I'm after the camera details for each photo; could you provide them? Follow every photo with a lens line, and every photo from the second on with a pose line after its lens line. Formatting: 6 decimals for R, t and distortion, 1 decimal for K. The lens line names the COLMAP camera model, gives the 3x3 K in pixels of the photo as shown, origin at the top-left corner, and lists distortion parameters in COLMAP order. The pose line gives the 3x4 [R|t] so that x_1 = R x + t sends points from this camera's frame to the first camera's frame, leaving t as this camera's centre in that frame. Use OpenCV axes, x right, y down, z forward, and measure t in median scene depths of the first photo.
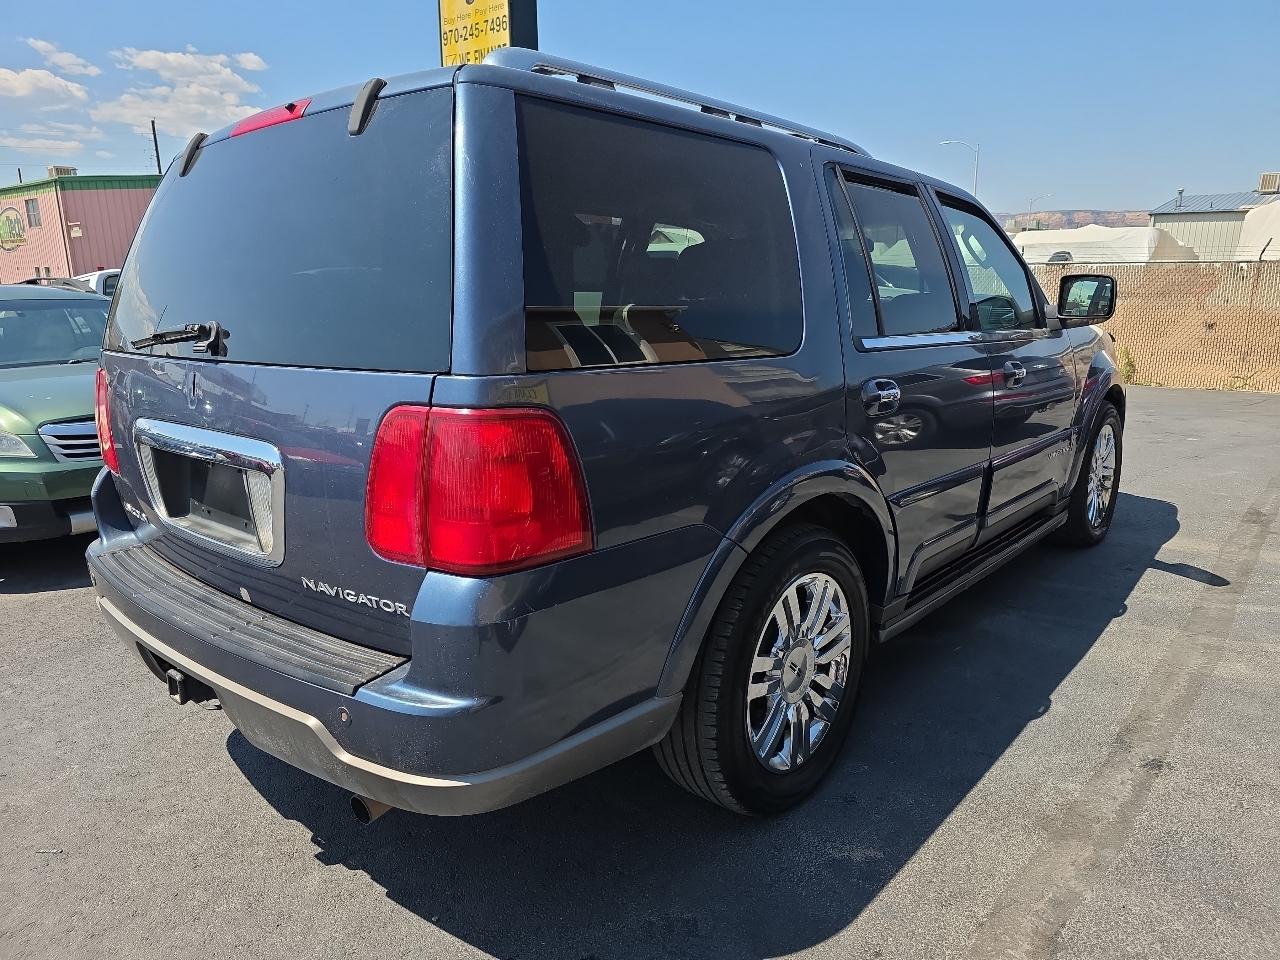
lens RADIAL K [[866.6, 0, 636.1], [0, 866.6, 473.8], [0, 0, 1]] dist [0.040204, -0.034785]
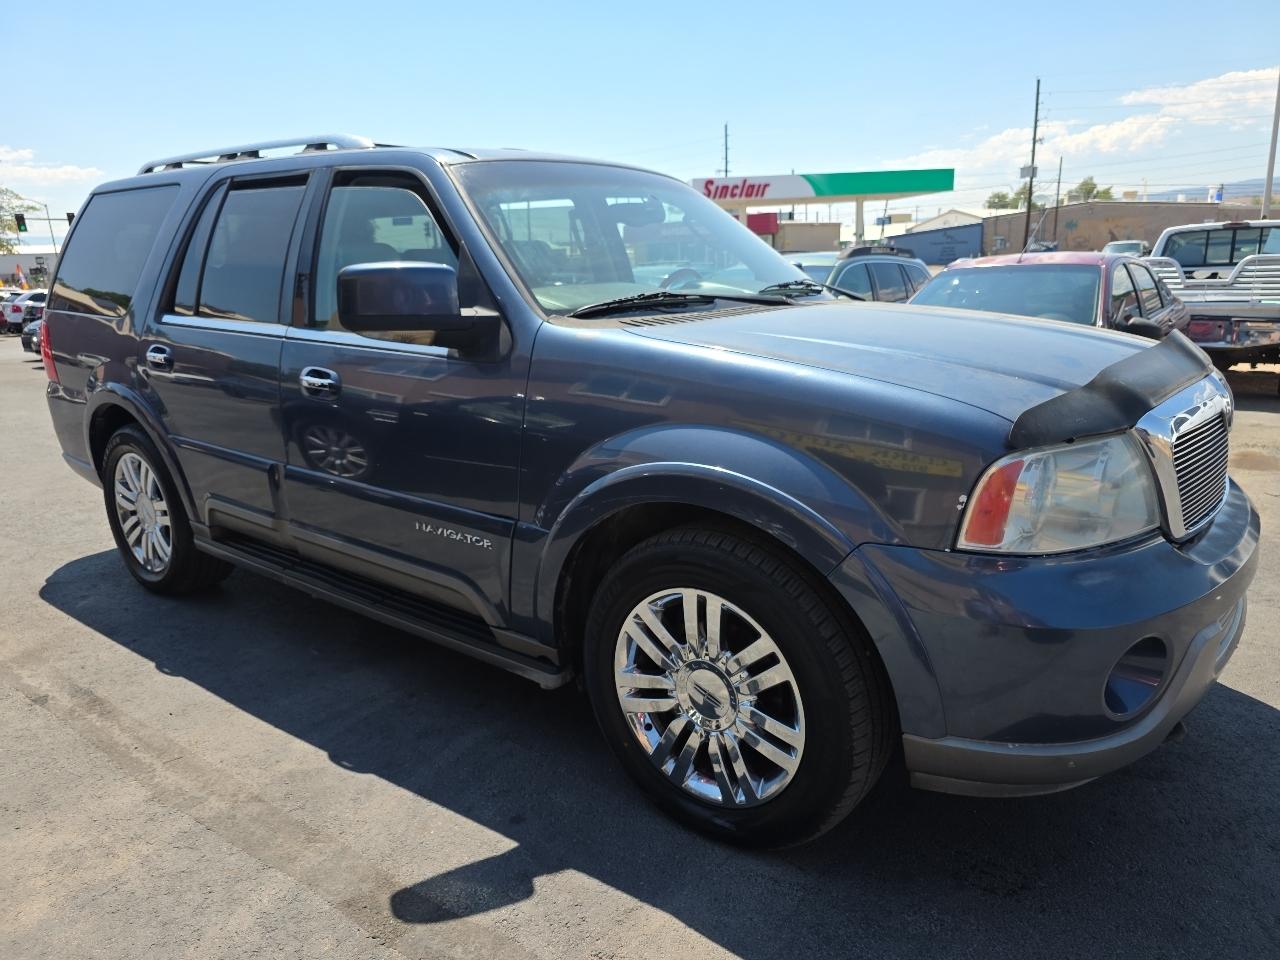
lens RADIAL K [[866.6, 0, 636.1], [0, 866.6, 473.8], [0, 0, 1]] dist [0.040204, -0.034785]
pose [[0.029336, 0.209868, -0.977290, 1.466094], [-0.177284, 0.963302, 0.201542, -0.281868], [0.983722, 0.167346, 0.065466, 1.438897]]
